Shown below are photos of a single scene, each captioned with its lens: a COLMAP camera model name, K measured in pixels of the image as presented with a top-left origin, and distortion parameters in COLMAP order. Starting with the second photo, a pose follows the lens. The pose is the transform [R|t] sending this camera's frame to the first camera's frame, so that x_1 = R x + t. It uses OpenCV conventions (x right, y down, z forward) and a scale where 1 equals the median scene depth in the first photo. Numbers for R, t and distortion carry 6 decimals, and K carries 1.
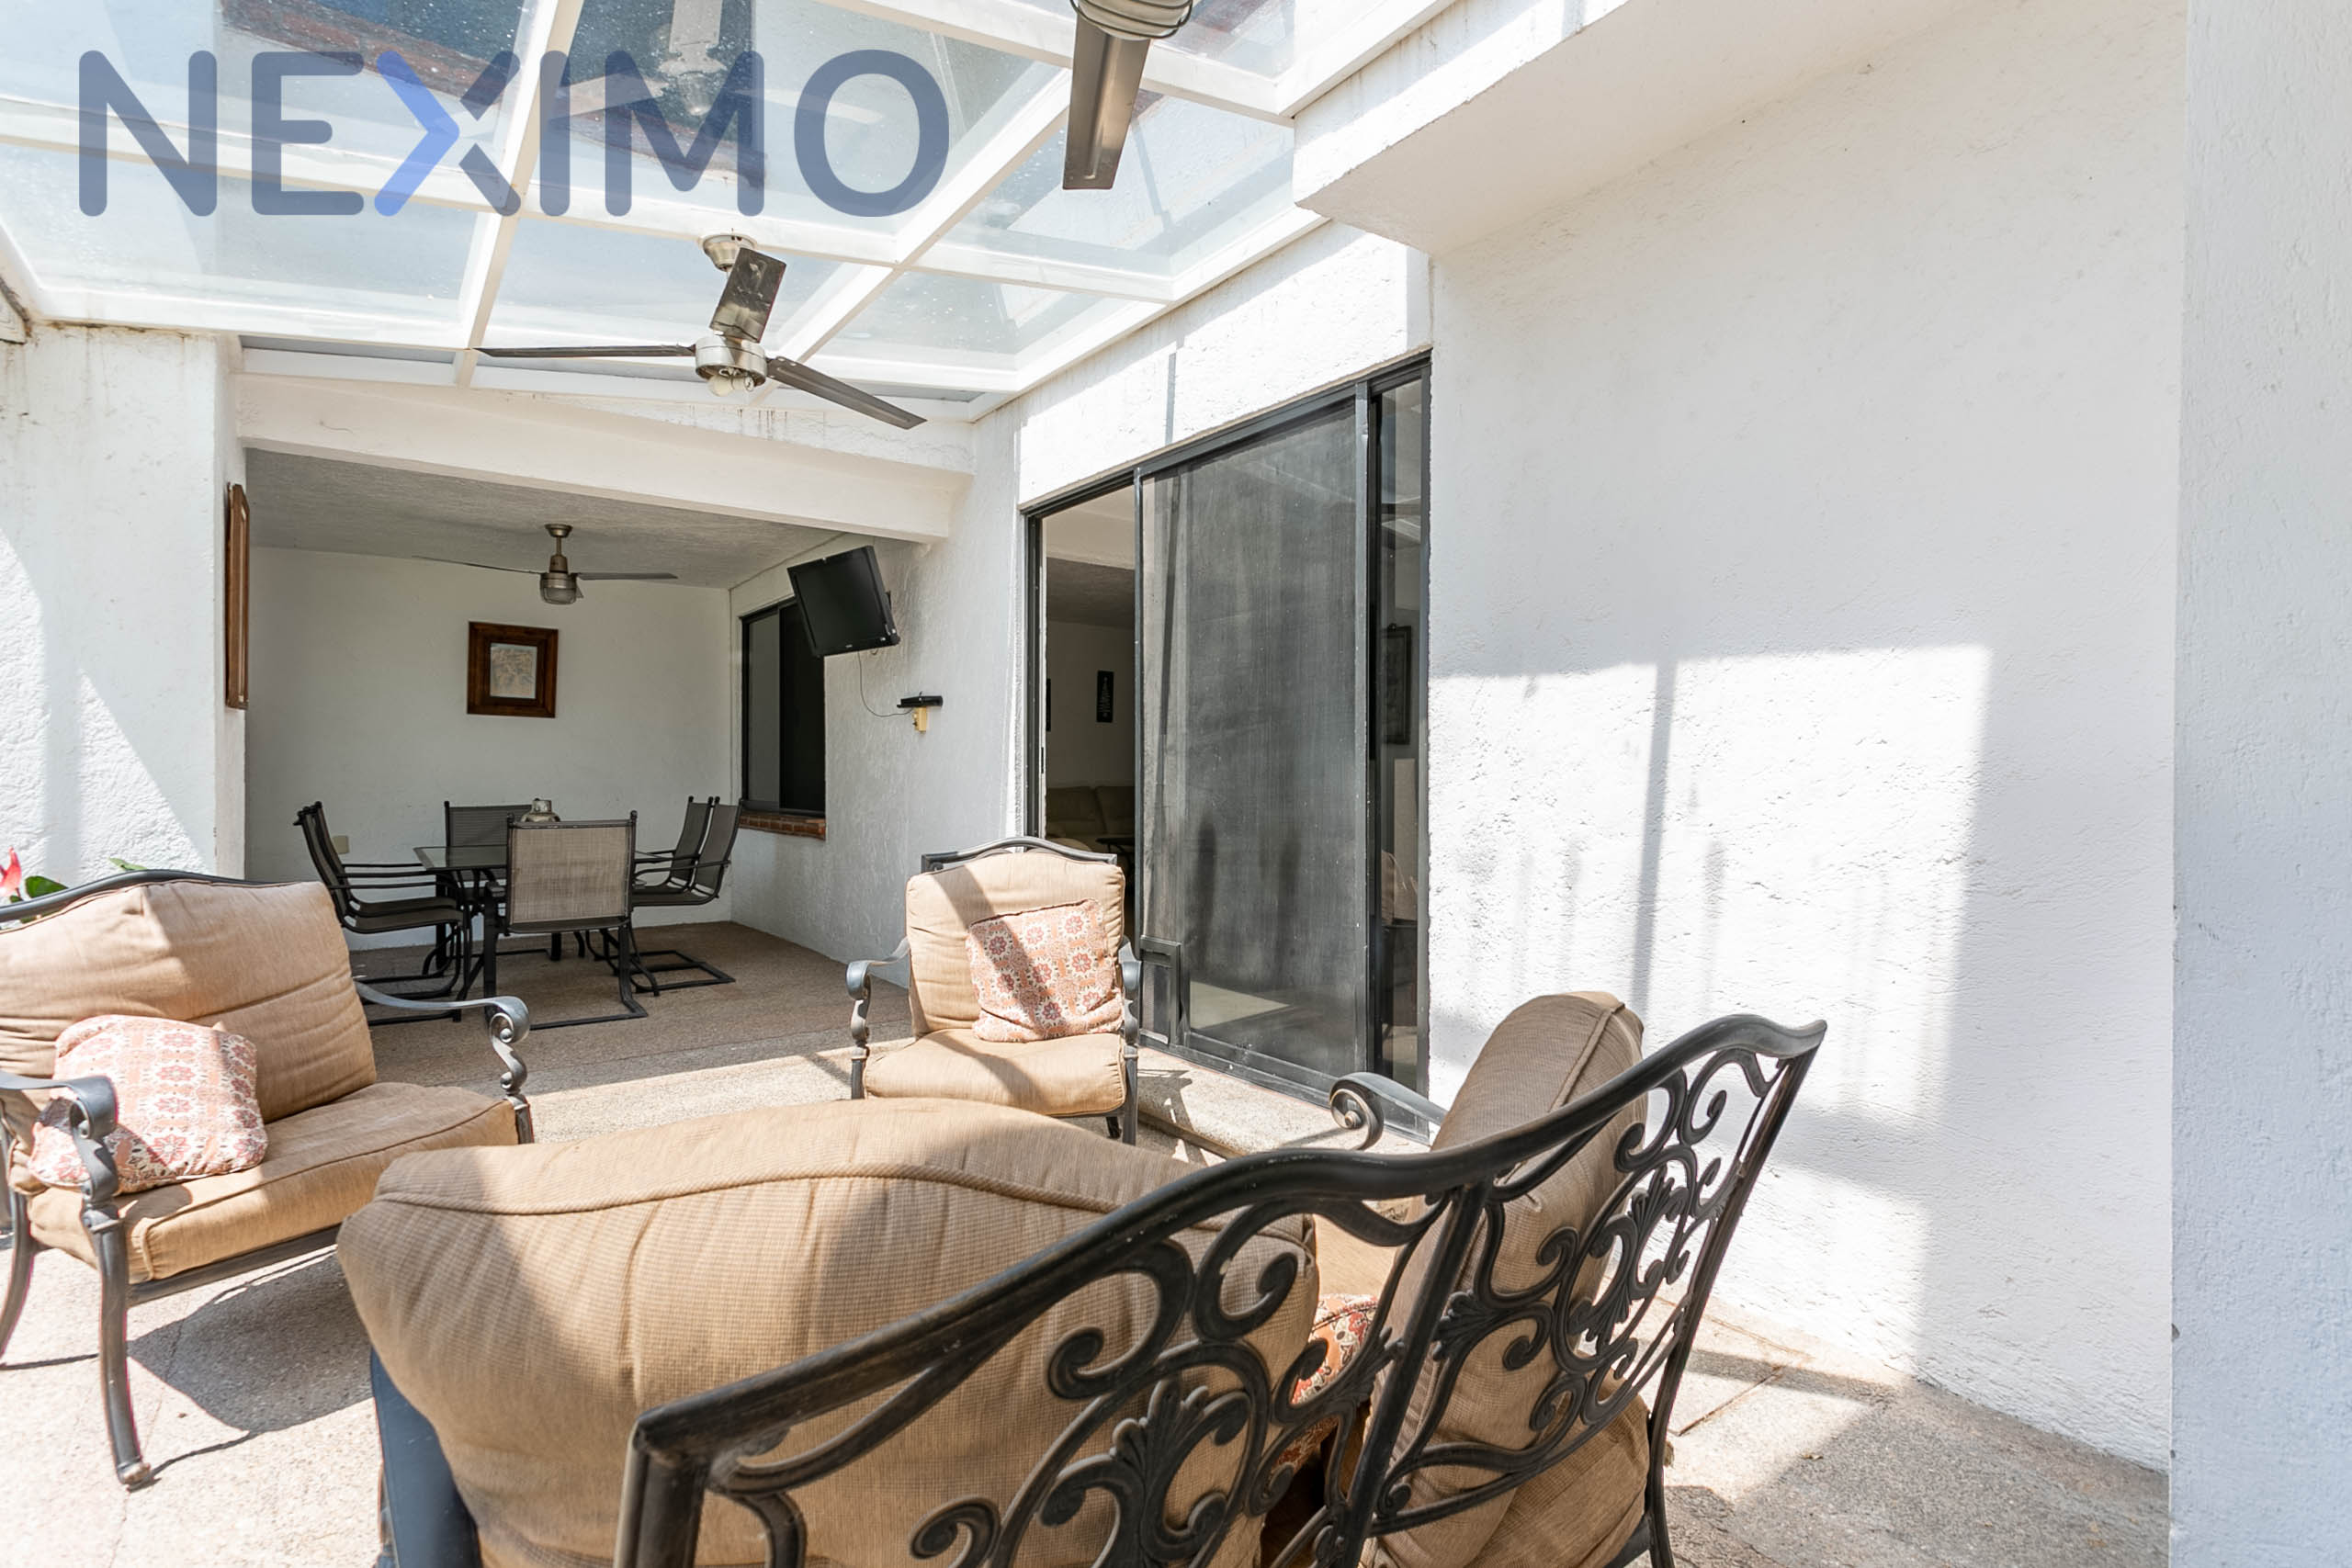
lens RADIAL K [[1124.9, 0, 1161.3], [0, 1124.9, 787.4], [0, 0, 1]] dist [0.005397, 0.001733]
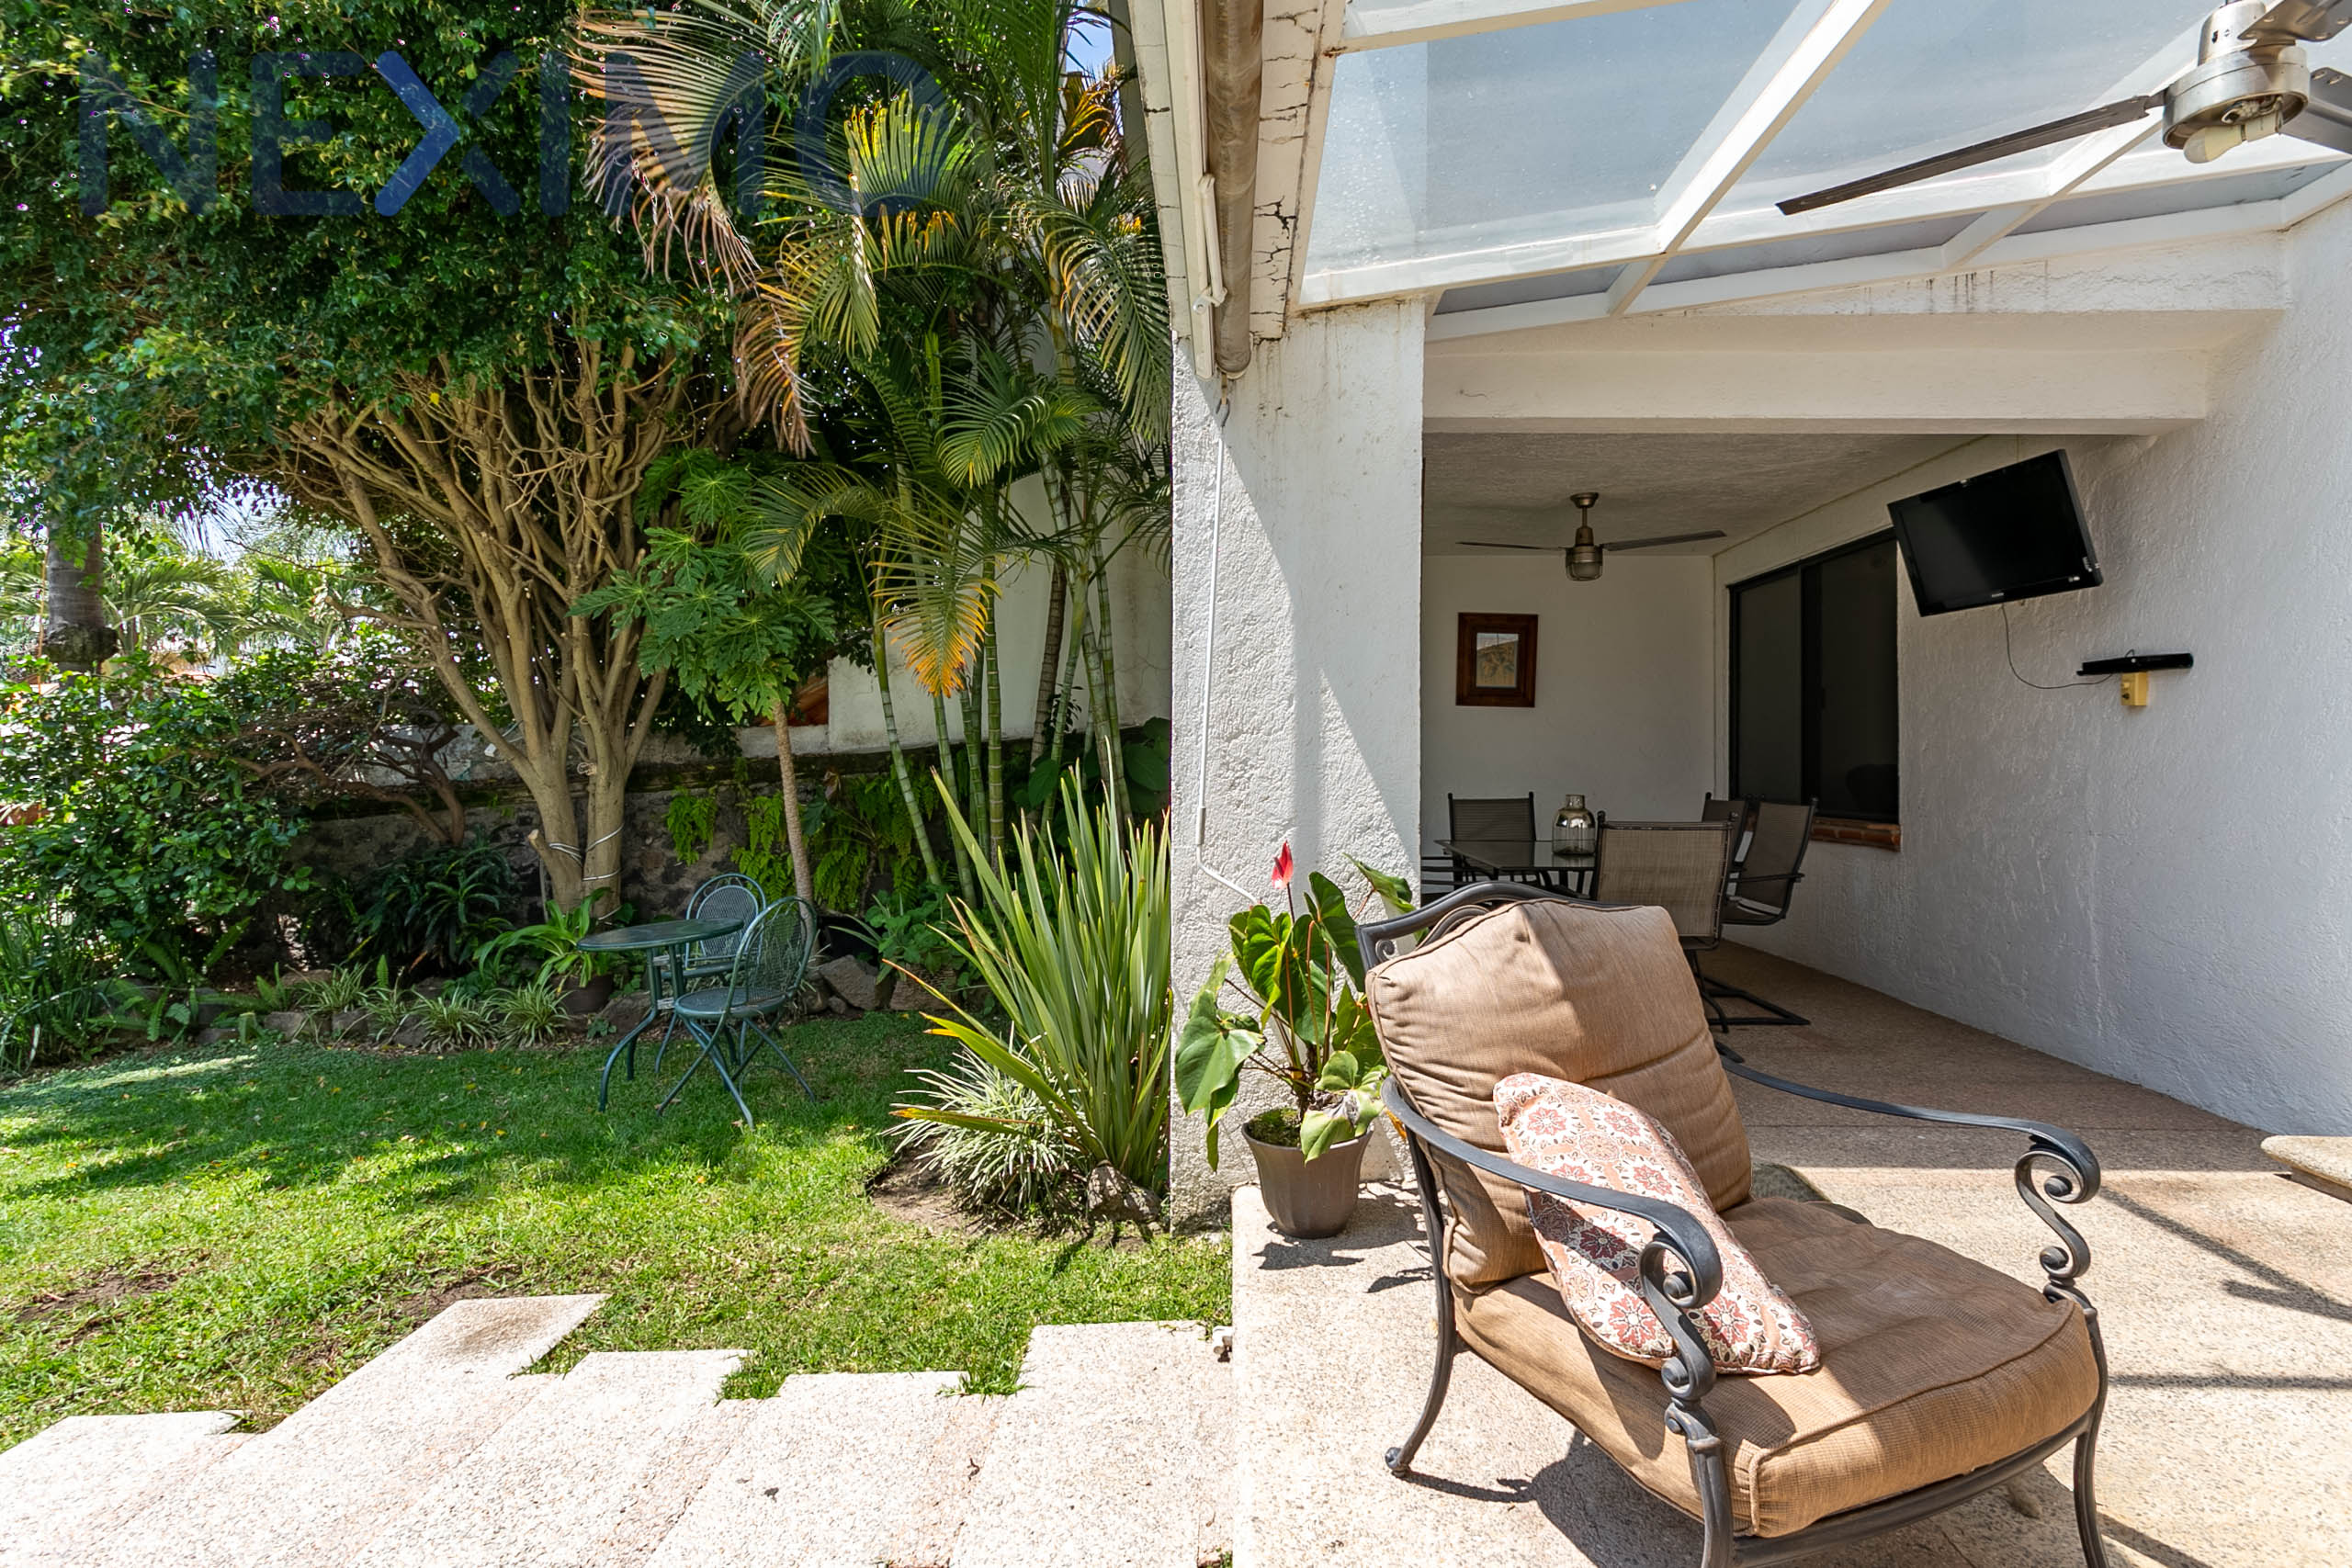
lens RADIAL K [[1124.9, 0, 1185.8], [0, 1124.9, 765.7], [0, 0, 1]] dist [0.005397, 0.001733]
pose [[0.788950, 0.003278, -0.614449, -0.295420], [-0.010843, 0.999904, -0.008588, -0.001525], [0.614362, 0.013438, 0.788910, 0.107635]]
